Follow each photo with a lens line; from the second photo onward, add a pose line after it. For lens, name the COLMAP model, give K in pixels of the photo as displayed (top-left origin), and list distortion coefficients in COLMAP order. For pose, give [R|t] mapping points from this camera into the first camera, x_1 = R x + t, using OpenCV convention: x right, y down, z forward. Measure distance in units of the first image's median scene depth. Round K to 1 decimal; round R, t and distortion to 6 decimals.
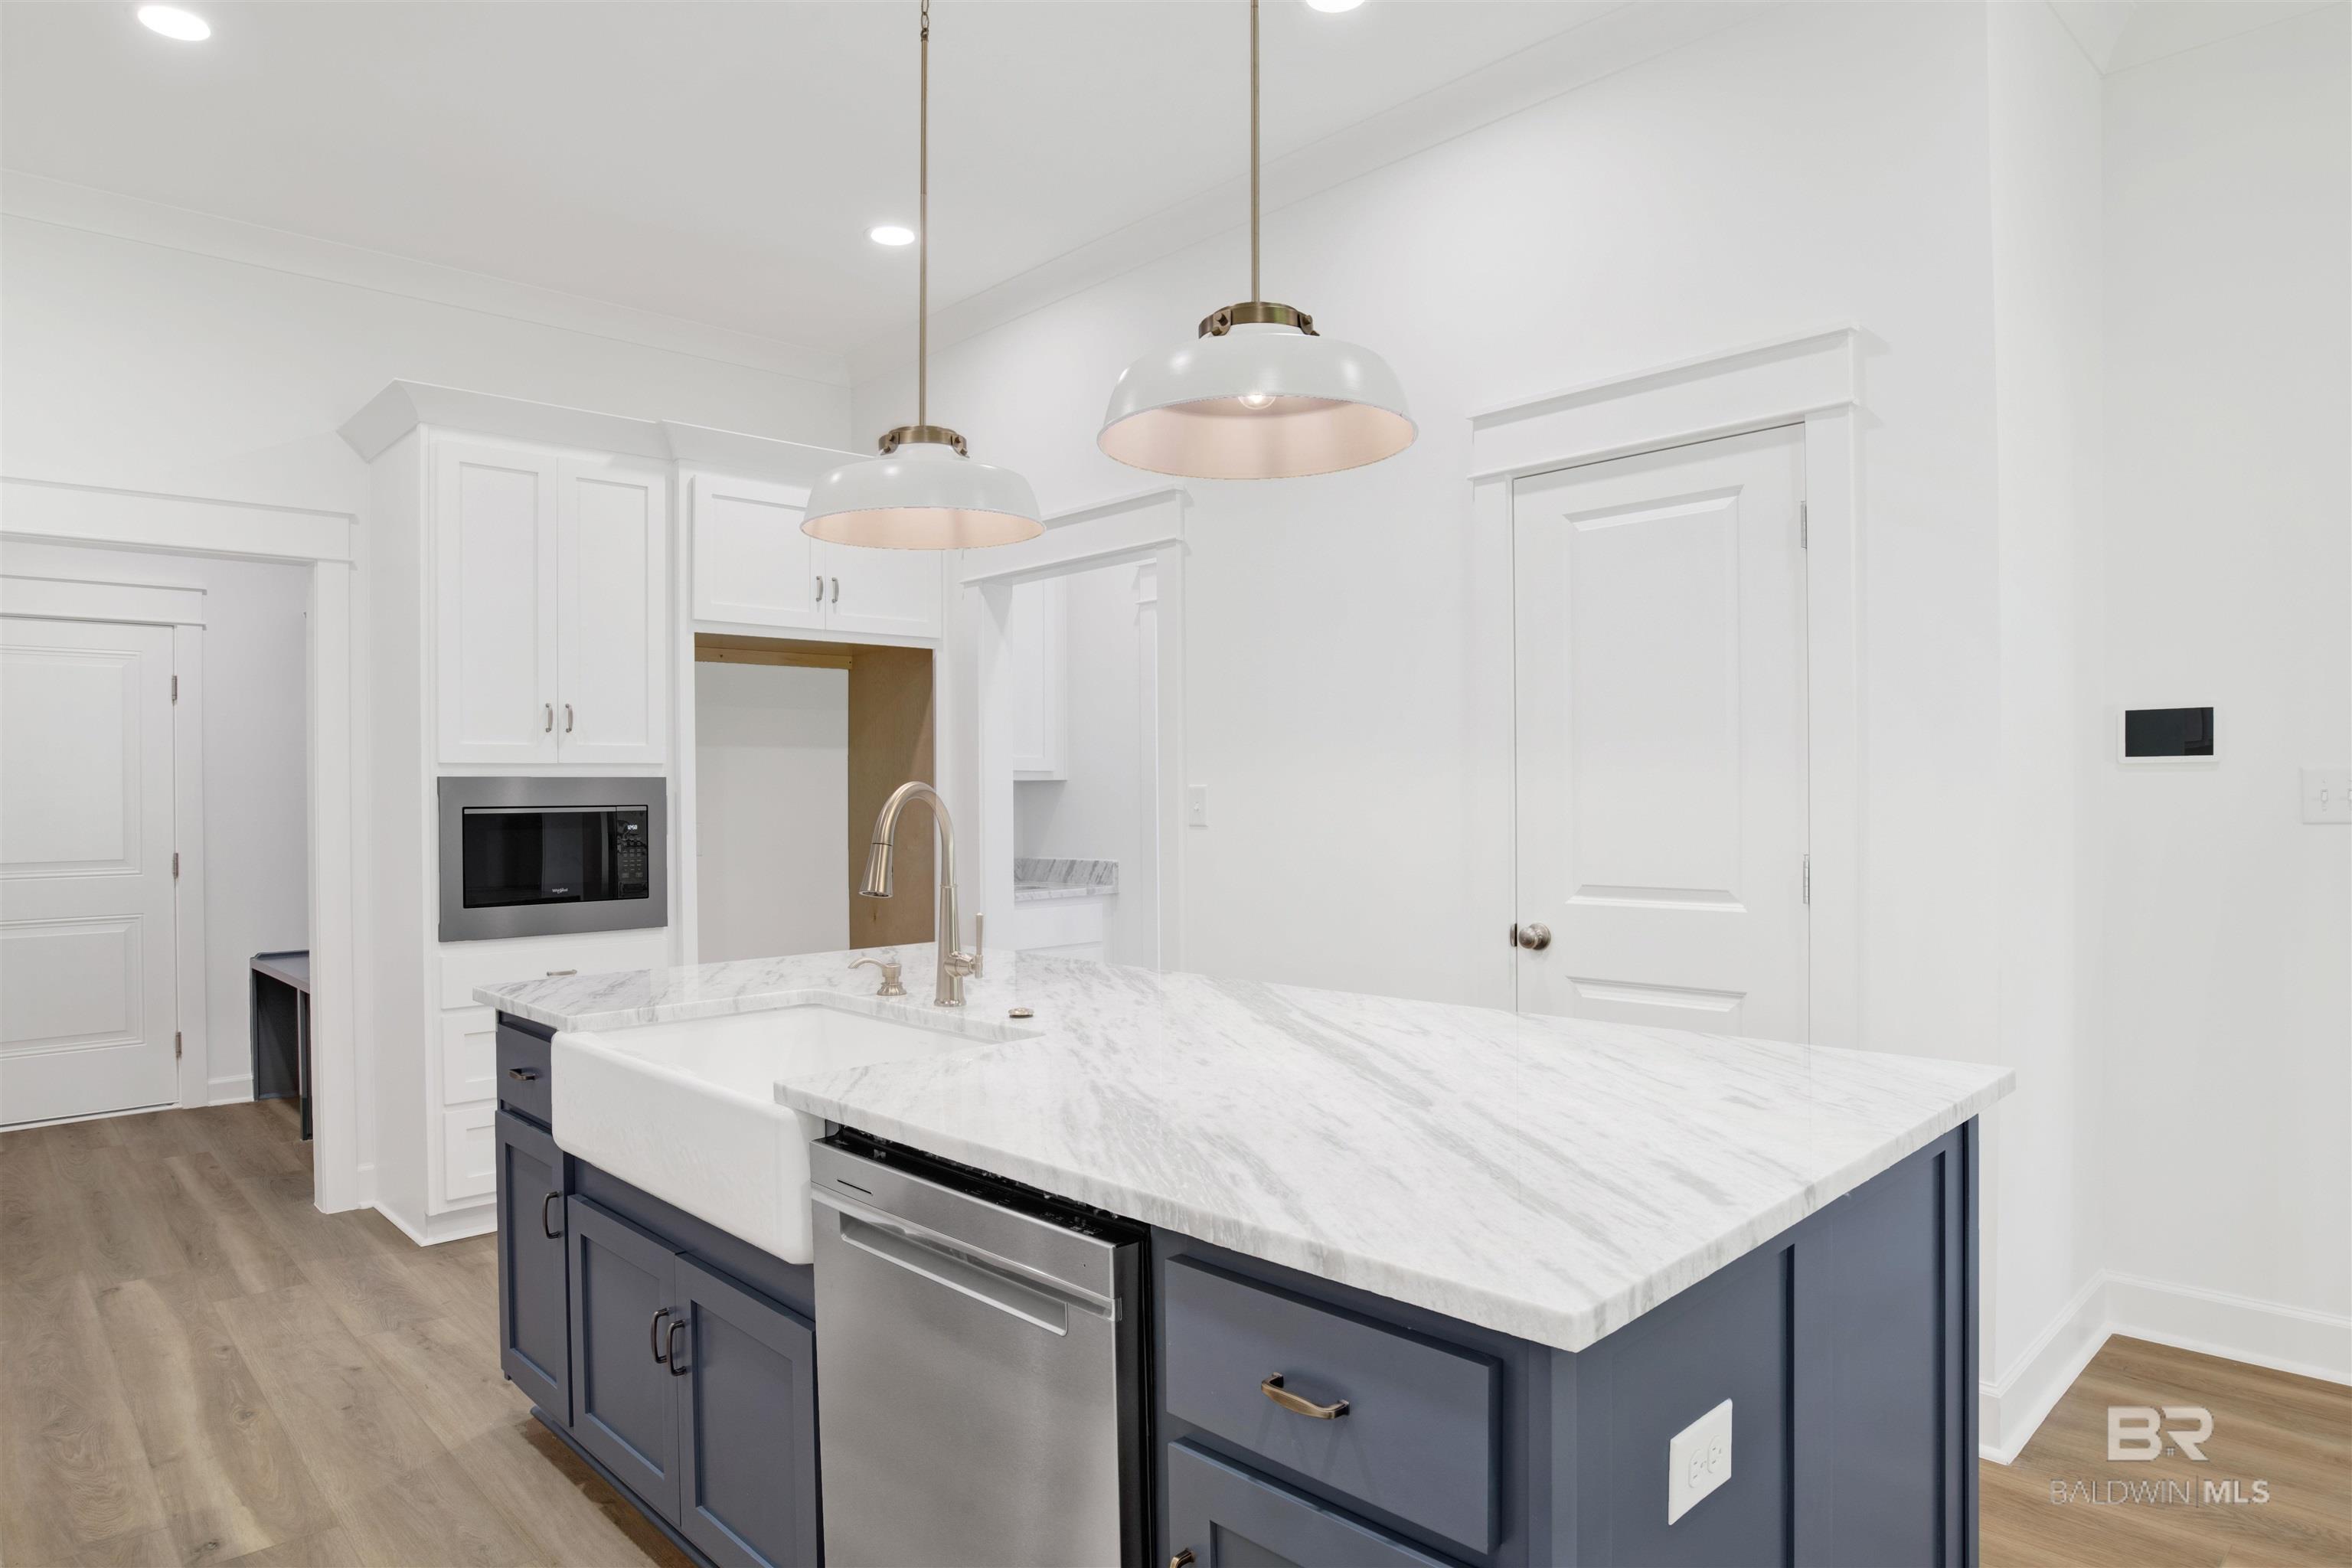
lens RADIAL K [[1376.0, 0, 1176.0], [0, 1376.0, 784.0], [0, 0, 1]] dist [-0.001884, -0.000217]
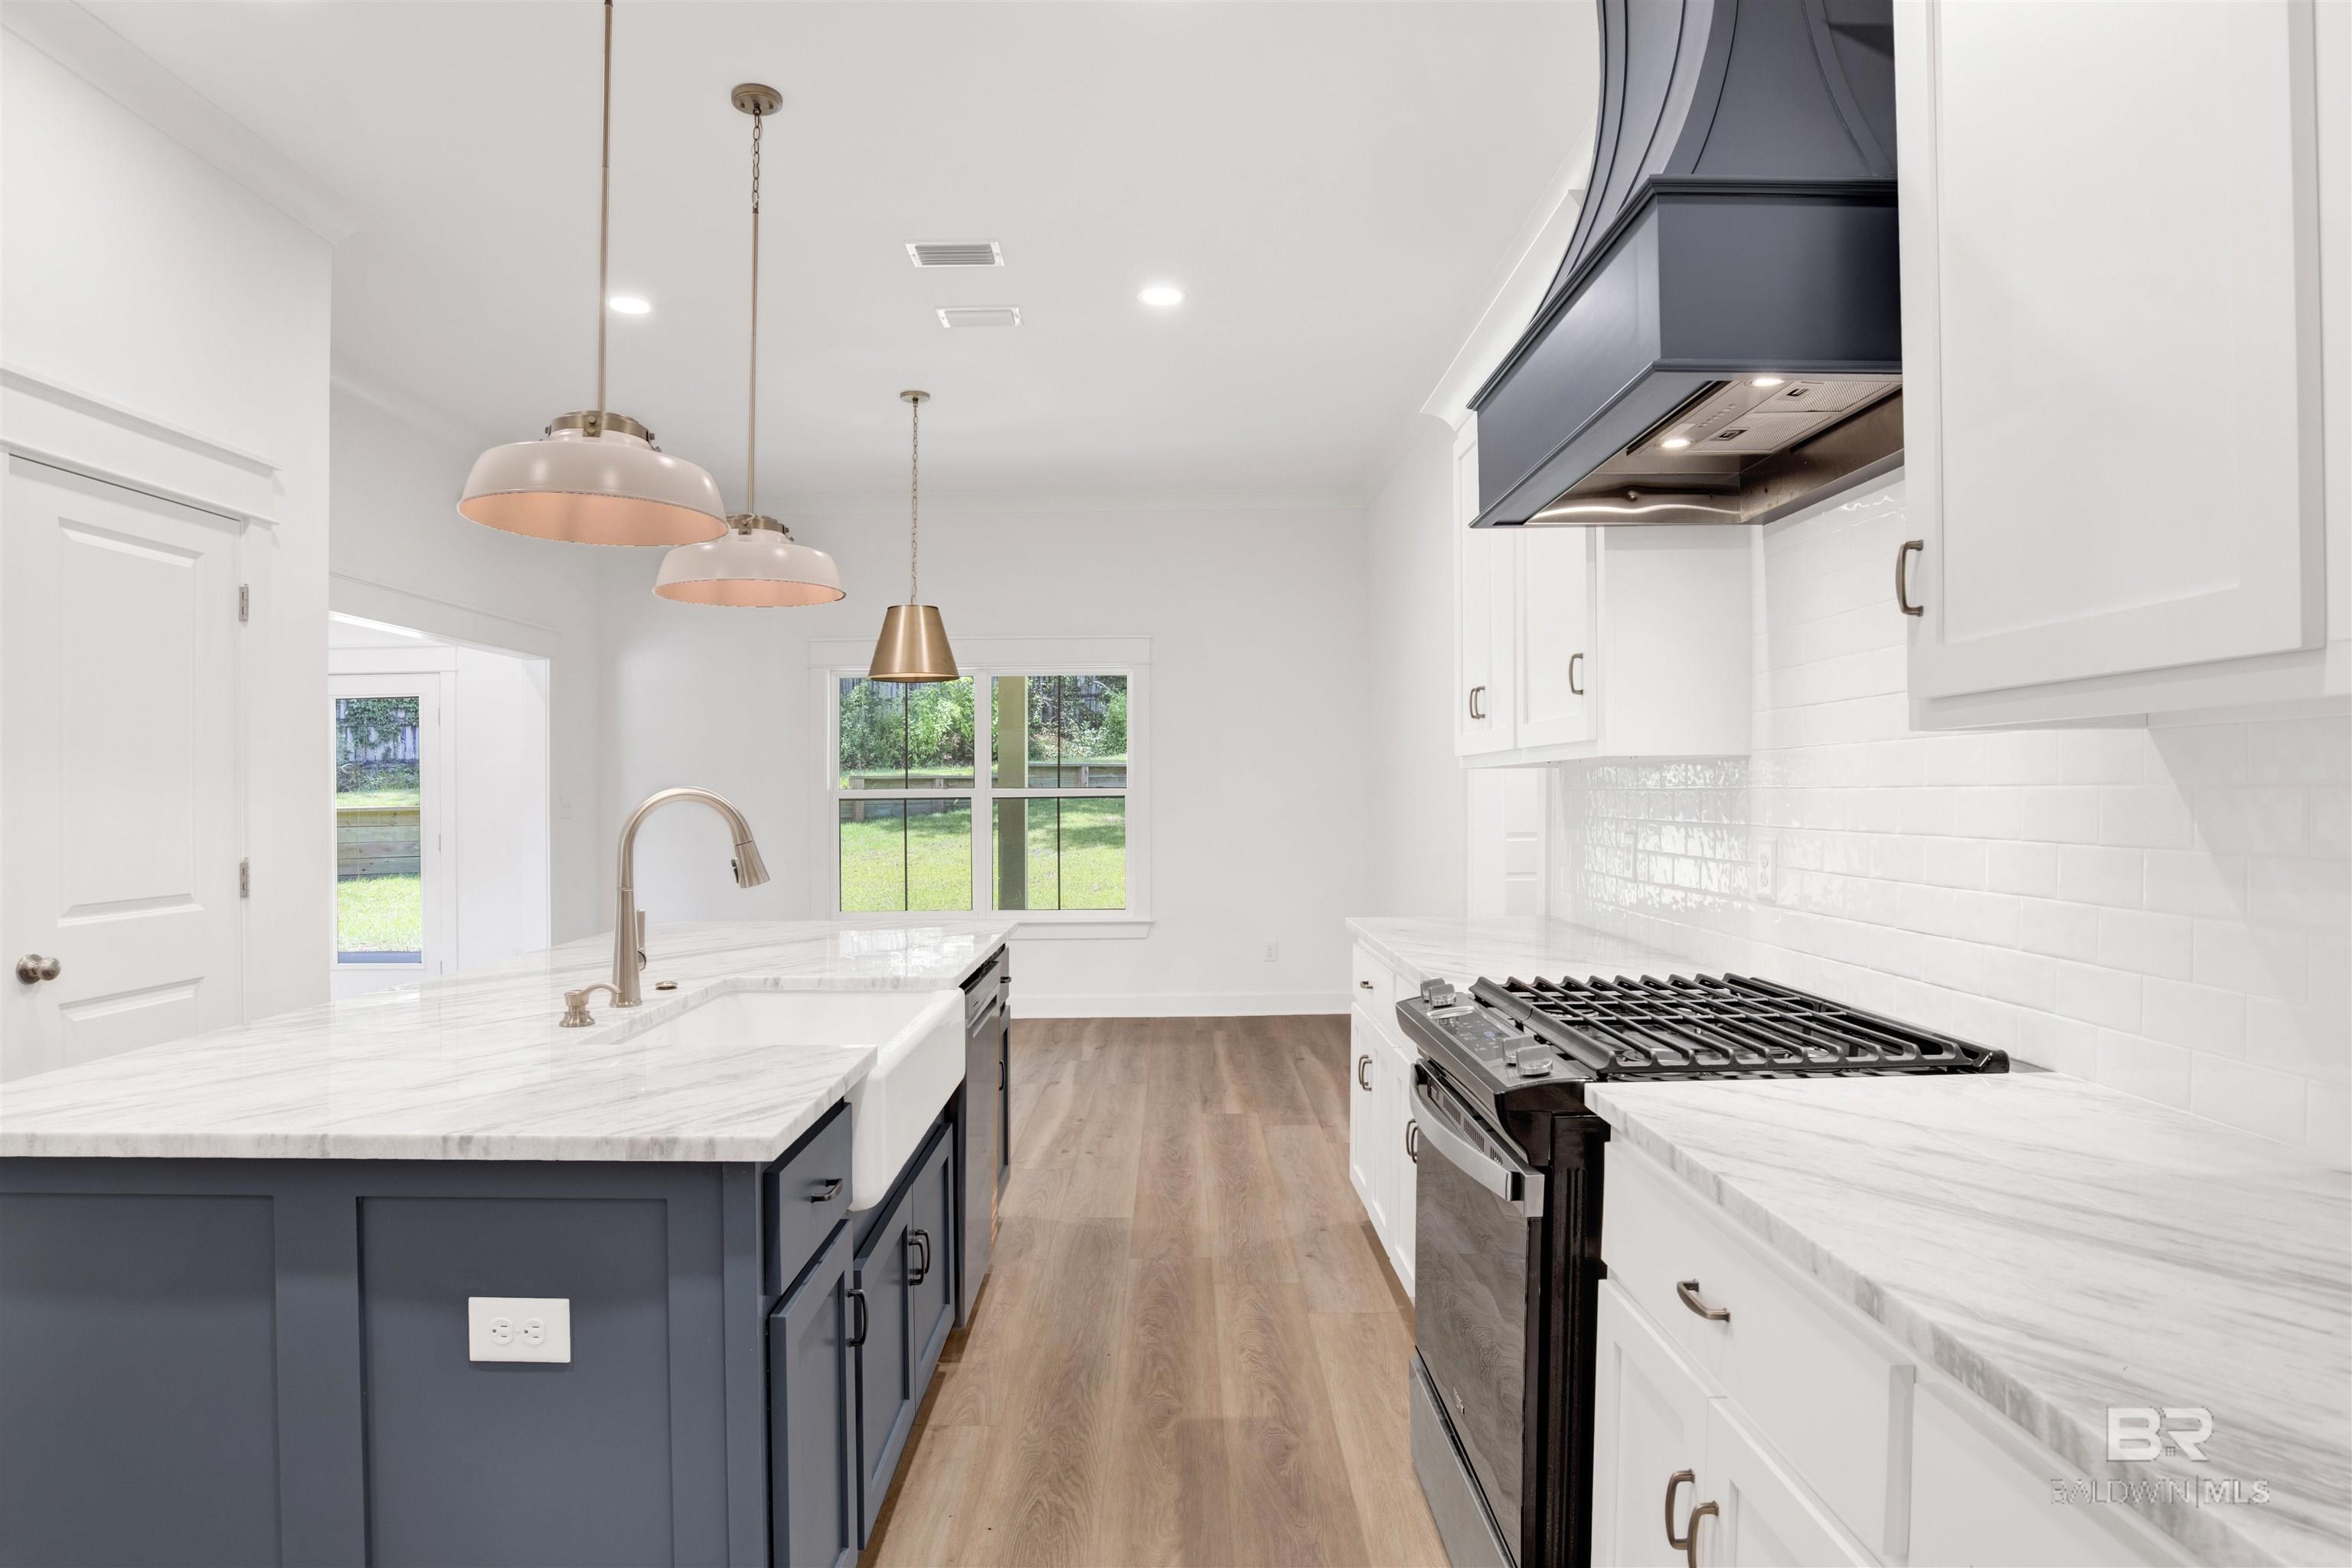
lens RADIAL K [[1318.6, 0, 1176.0], [0, 1318.6, 784.0], [0, 0, 1]] dist [-0.000109, -0.000100]
pose [[-0.715054, 0.020014, 0.698782, -0.911145], [0.007267, 0.999749, -0.021197, 0.013167], [-0.699031, -0.010079, -0.715020, 1.126139]]
